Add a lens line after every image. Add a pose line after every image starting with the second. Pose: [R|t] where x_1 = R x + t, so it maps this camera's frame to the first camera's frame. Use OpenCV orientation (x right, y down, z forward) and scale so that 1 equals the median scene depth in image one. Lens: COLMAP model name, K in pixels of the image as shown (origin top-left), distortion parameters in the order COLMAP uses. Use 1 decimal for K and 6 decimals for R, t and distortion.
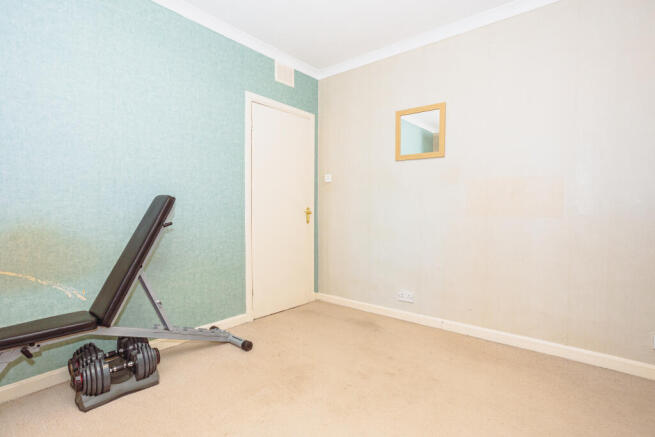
lens RADIAL K [[317.2, 0, 327.5], [0, 317.2, 218.5], [0, 0, 1]] dist [-0.052793, 0.032046]
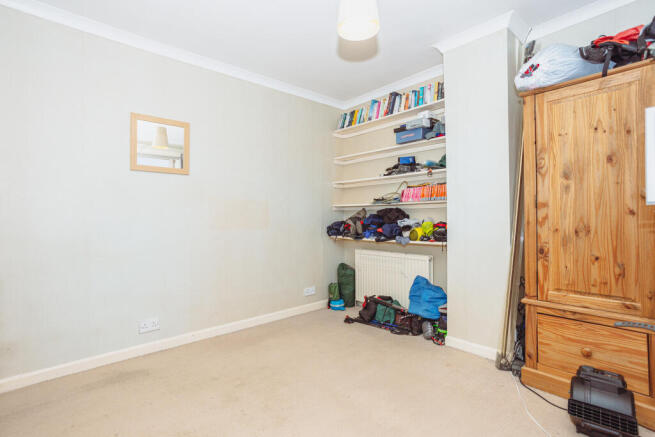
lens RADIAL K [[317.2, 0, 327.5], [0, 317.2, 218.5], [0, 0, 1]] dist [-0.052793, 0.032046]
pose [[0.154584, -0.011033, 0.987918, -0.553332], [0.039063, 0.999224, 0.005047, -0.038719], [-0.987207, 0.037811, 0.154895, 0.374675]]
